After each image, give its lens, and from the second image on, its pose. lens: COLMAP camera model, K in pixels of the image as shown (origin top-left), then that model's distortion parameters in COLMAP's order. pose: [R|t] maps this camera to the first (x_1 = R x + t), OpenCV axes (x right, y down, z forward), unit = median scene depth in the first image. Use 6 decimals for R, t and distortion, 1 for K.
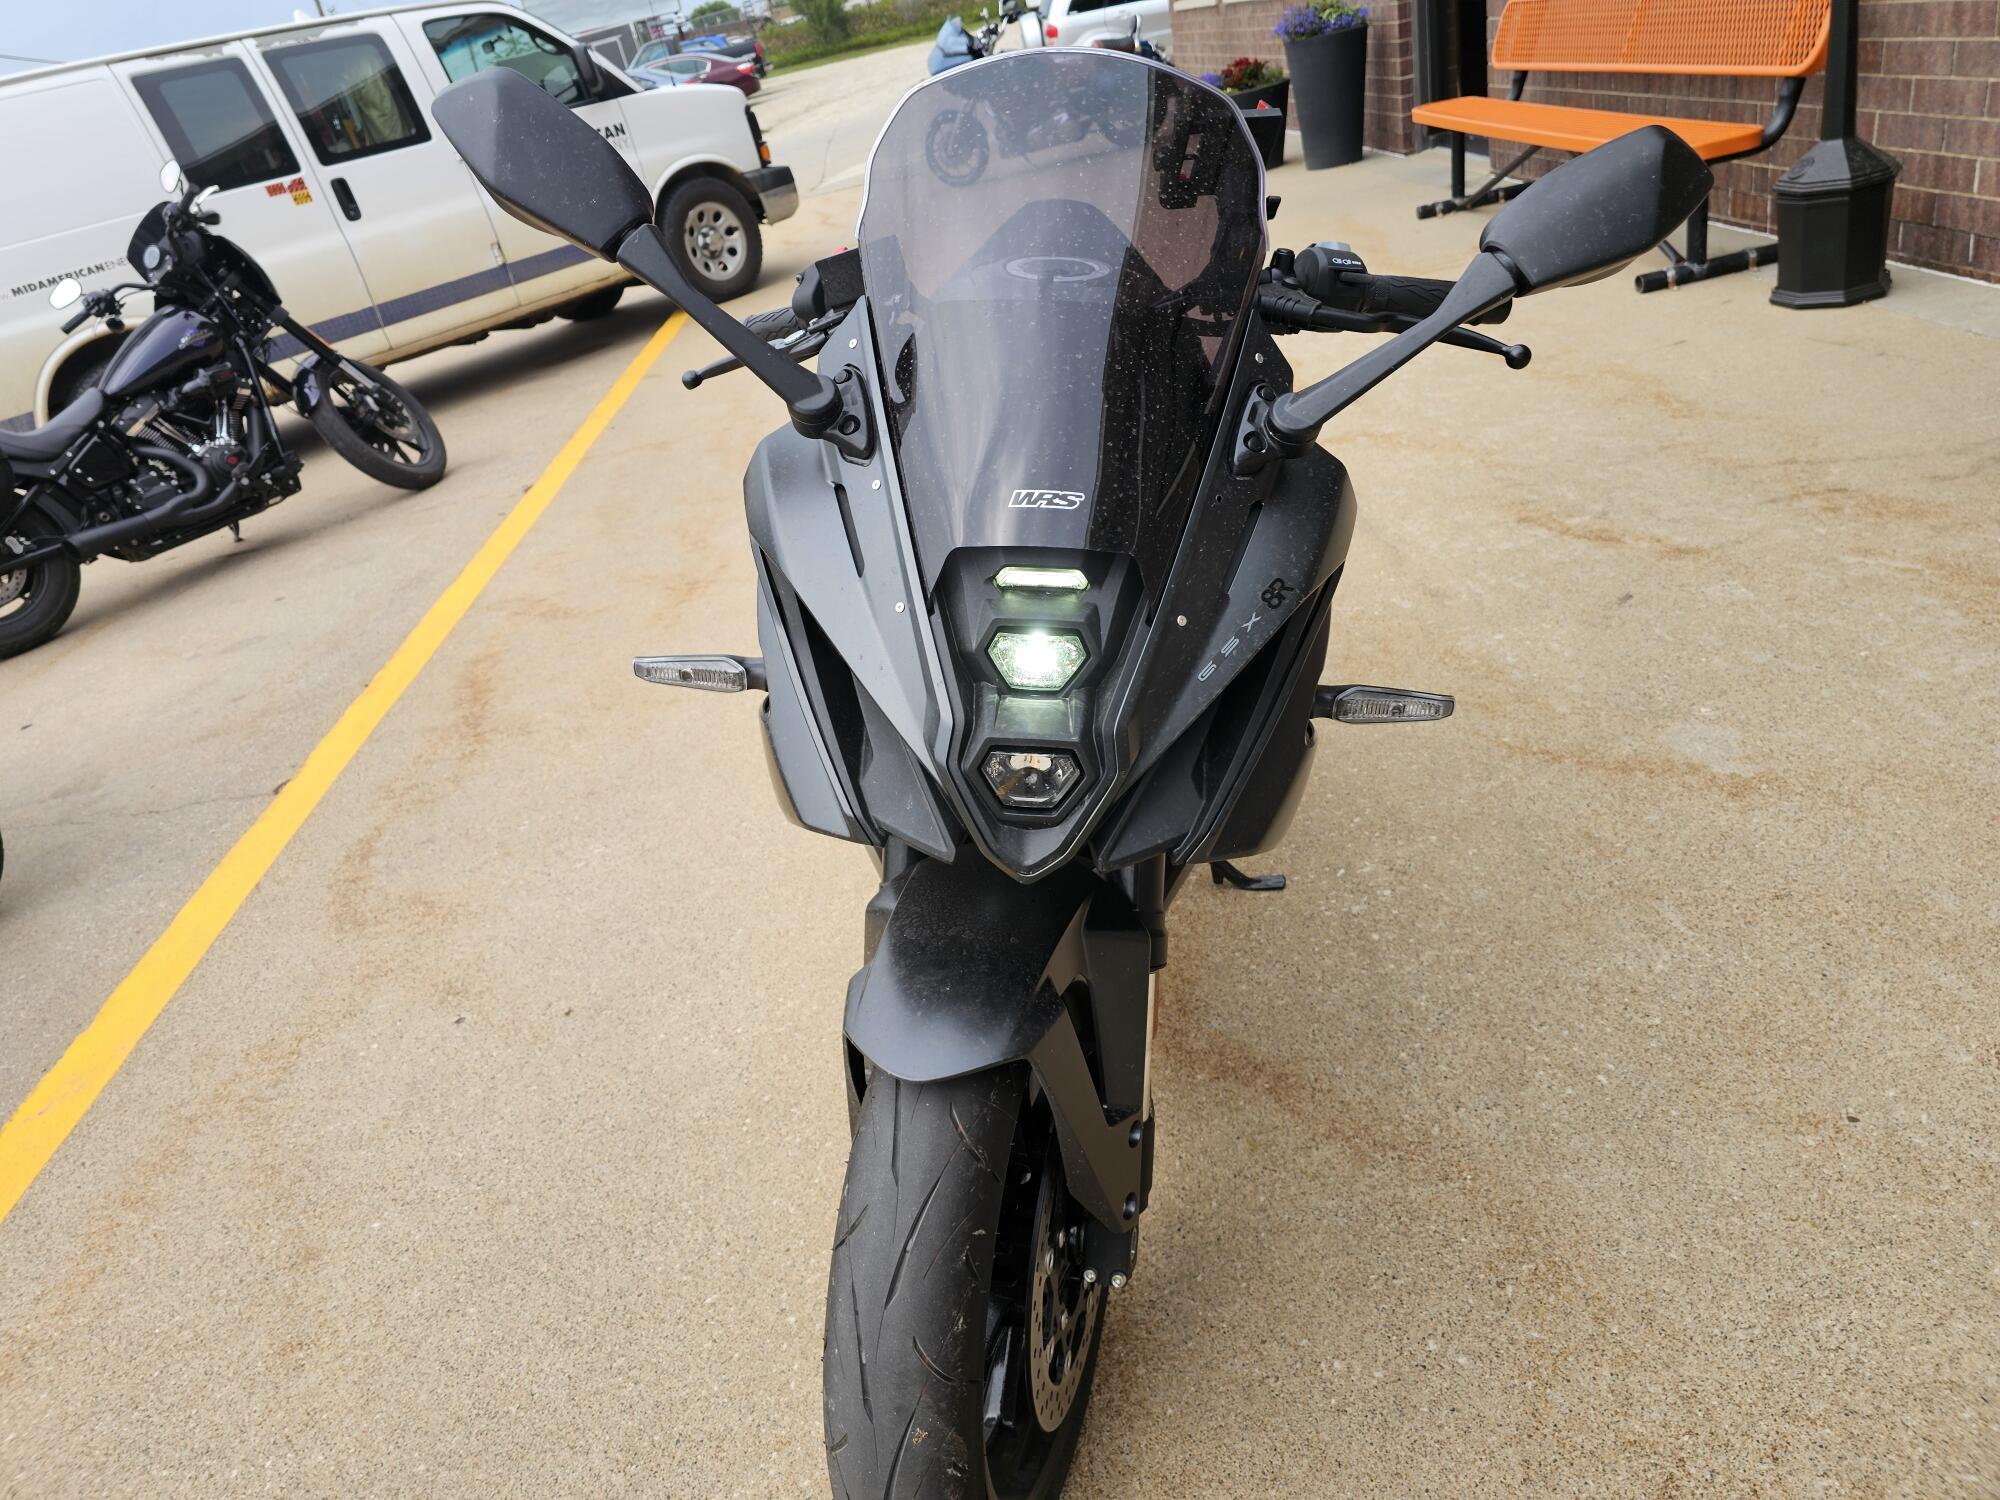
lens RADIAL K [[1336.6, 0, 923.2], [0, 1336.6, 677.6], [0, 0, 1]] dist [0.041376, -0.042799]
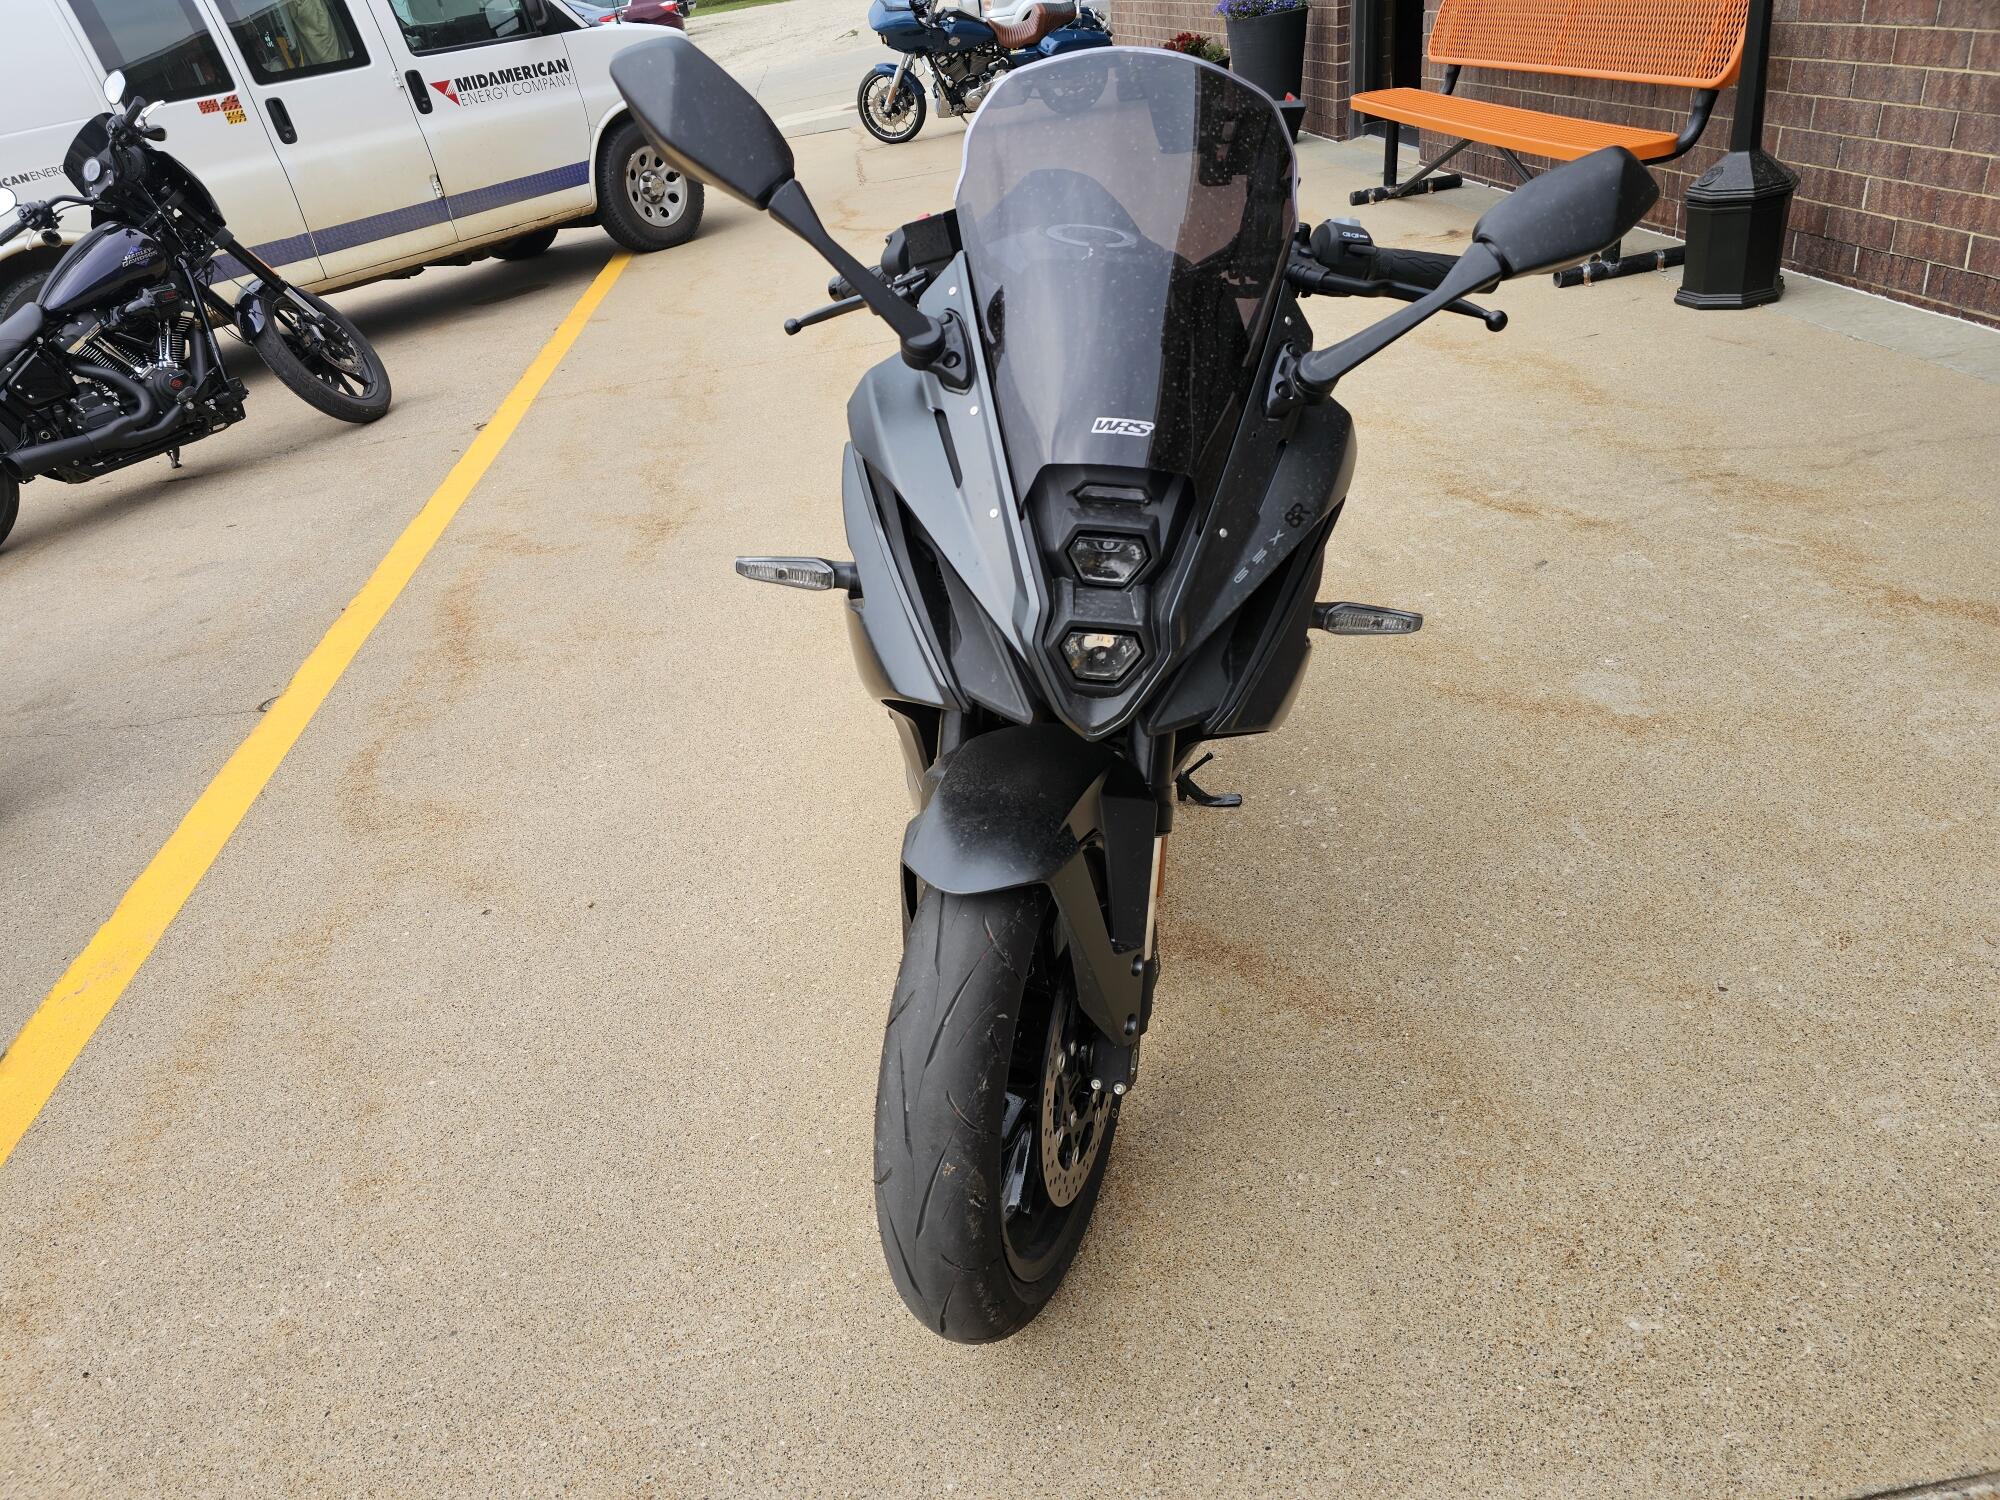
lens RADIAL K [[1336.6, 0, 949.4], [0, 1336.6, 678.1], [0, 0, 1]] dist [0.041376, -0.042799]
pose [[0.996484, 0.028345, 0.078839, -0.066681], [-0.030516, 0.999184, 0.026466, 0.029203], [-0.078025, -0.028779, 0.996536, -0.090601]]
